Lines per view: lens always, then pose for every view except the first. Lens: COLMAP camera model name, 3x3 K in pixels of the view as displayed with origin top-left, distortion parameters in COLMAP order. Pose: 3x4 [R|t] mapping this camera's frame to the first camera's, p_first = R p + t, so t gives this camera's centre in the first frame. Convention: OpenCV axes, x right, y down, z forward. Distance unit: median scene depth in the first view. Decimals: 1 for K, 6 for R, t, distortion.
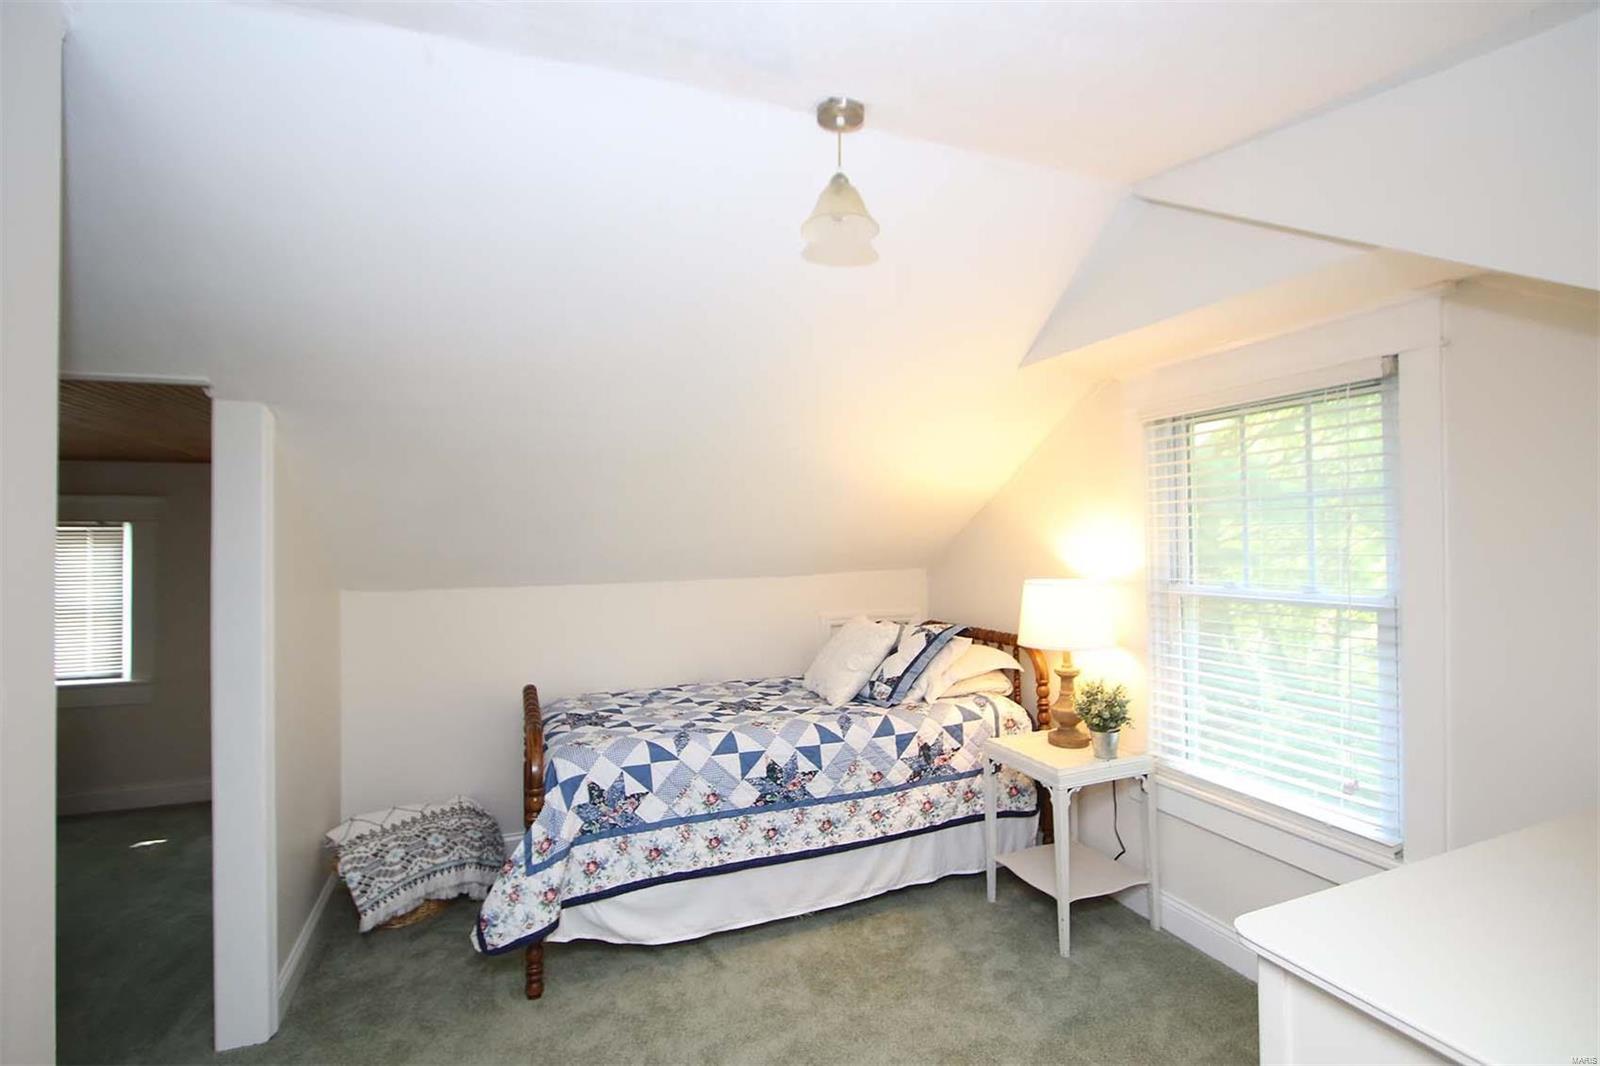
lens RADIAL K [[723.3, 0, 783.4], [0, 723.3, 538.5], [0, 0, 1]] dist [-0.019052, 0.000204]
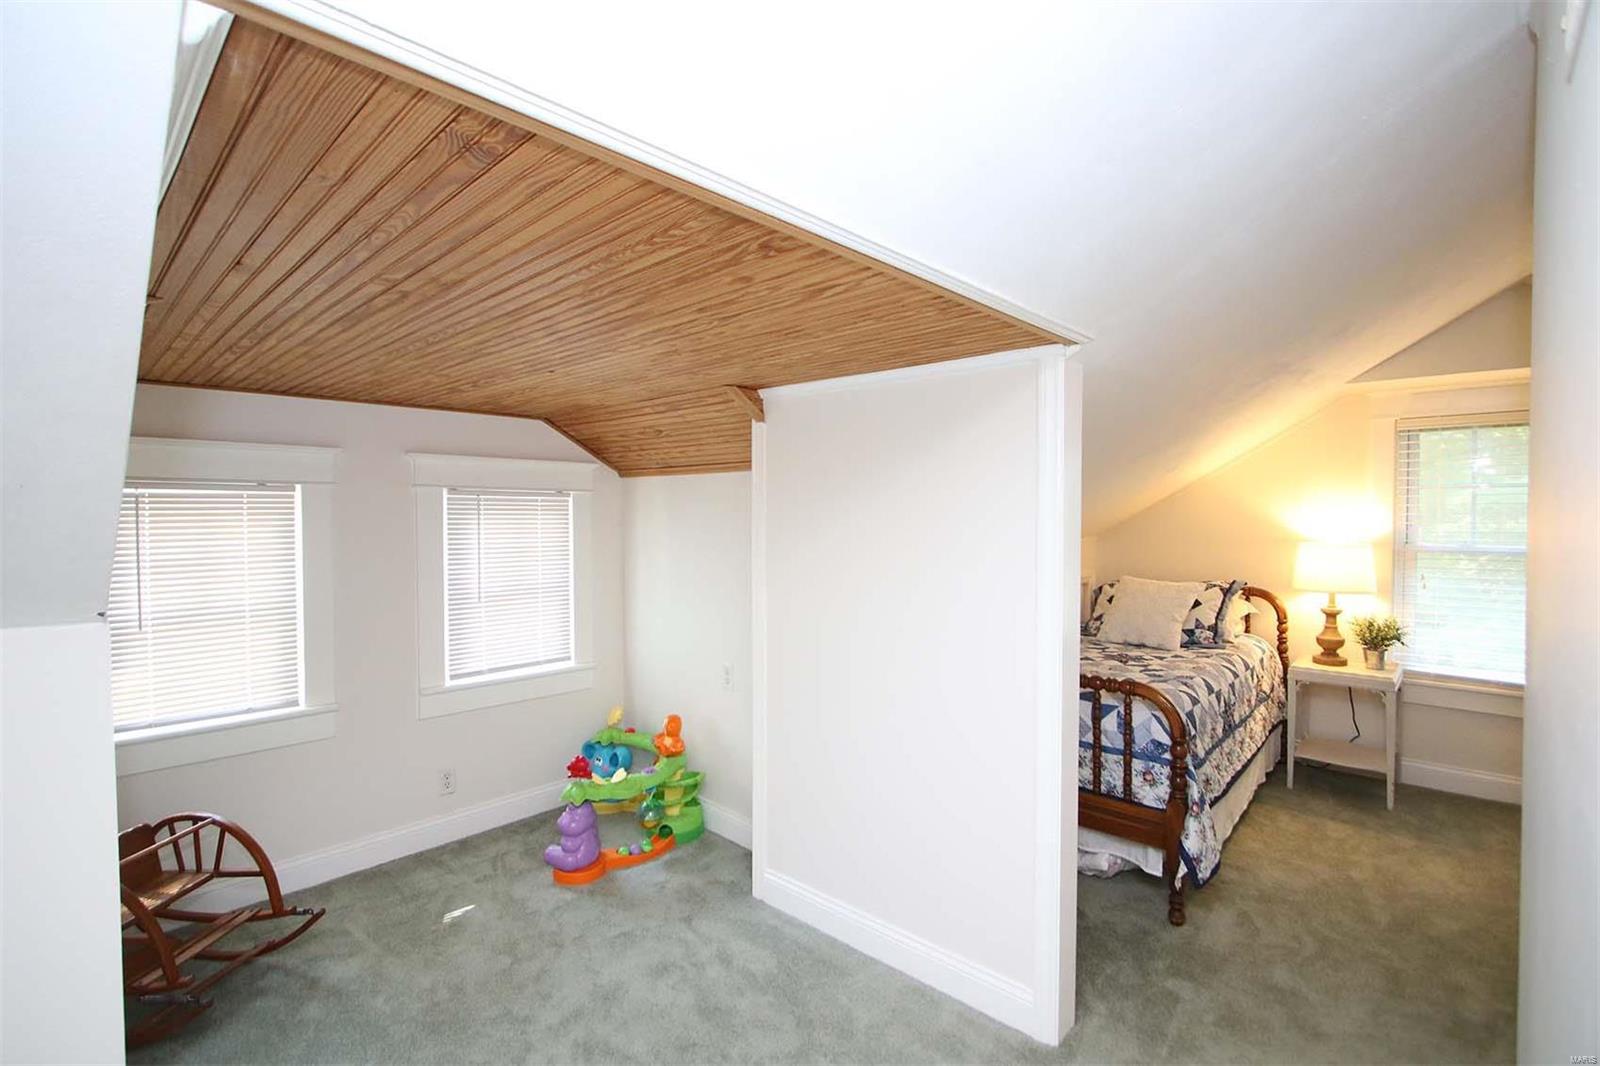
lens RADIAL K [[731.5, 0, 792.6], [0, 731.5, 530.4], [0, 0, 1]] dist [-0.020430, 0.000046]
pose [[0.904178, -0.008079, 0.427080, -1.276073], [-0.005743, 0.999501, 0.031065, -0.002612], [-0.427118, -0.030541, 0.903680, 0.245792]]
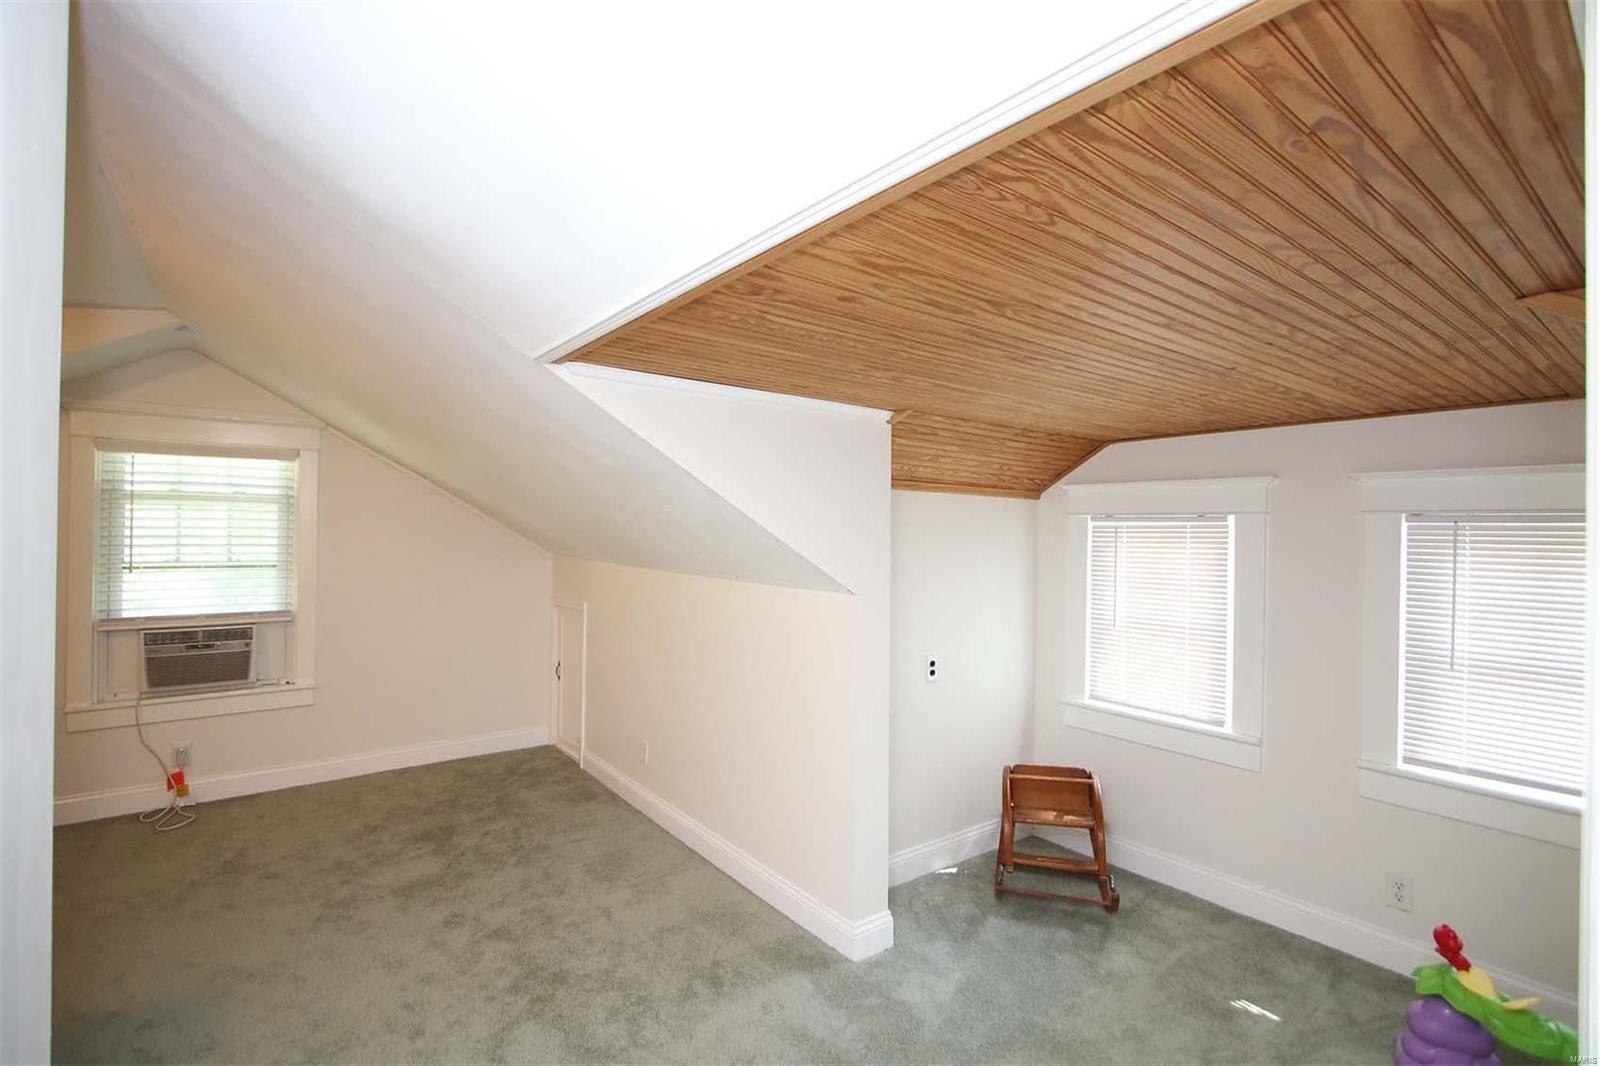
lens RADIAL K [[733.2, 0, 800.0], [0, 733.2, 533.0], [0, 0, 1]] dist [0.003249, -0.000021]
pose [[0.292294, 0.006563, -0.956306, -0.544102], [-0.009776, 0.999945, 0.003875, -0.003453], [0.956278, 0.008216, 0.292342, 0.582367]]
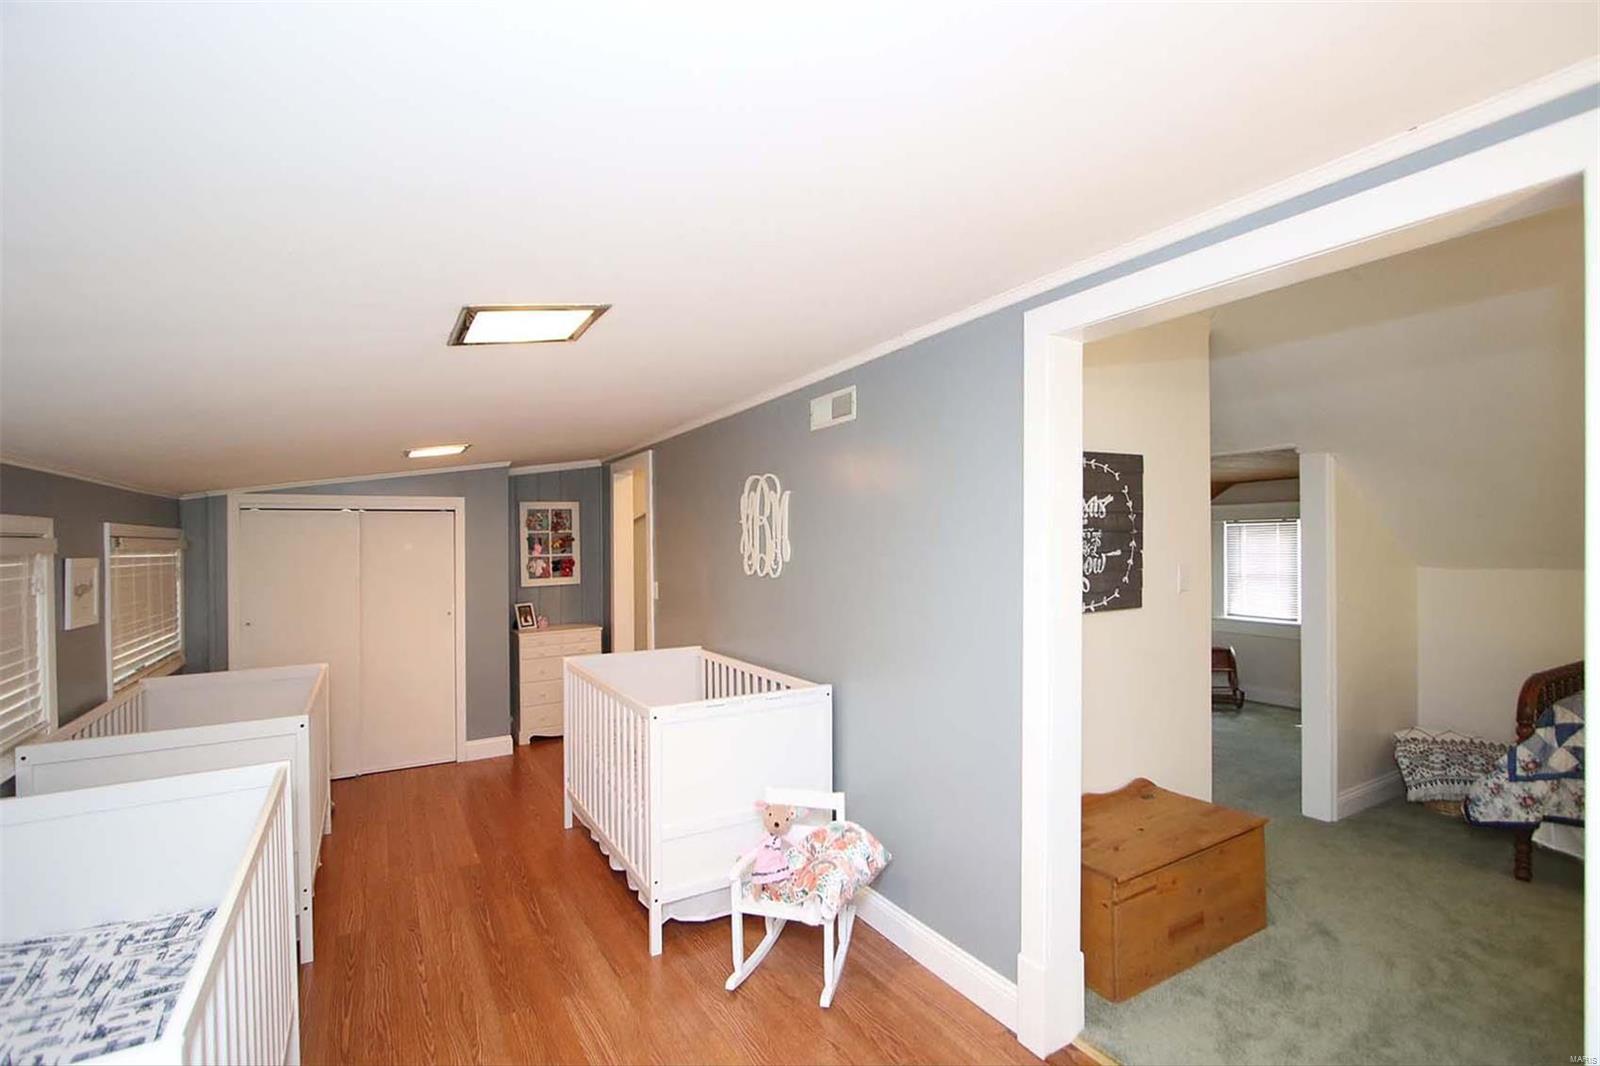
lens RADIAL K [[739.0, 0, 801.6], [0, 739.0, 553.1], [0, 0, 1]] dist [-0.001032, 0.000240]
pose [[0.163963, 0.015607, -0.986343, 0.702061], [0.025758, 0.999466, 0.020097, -0.012659], [0.986130, -0.028701, 0.163474, -0.459559]]
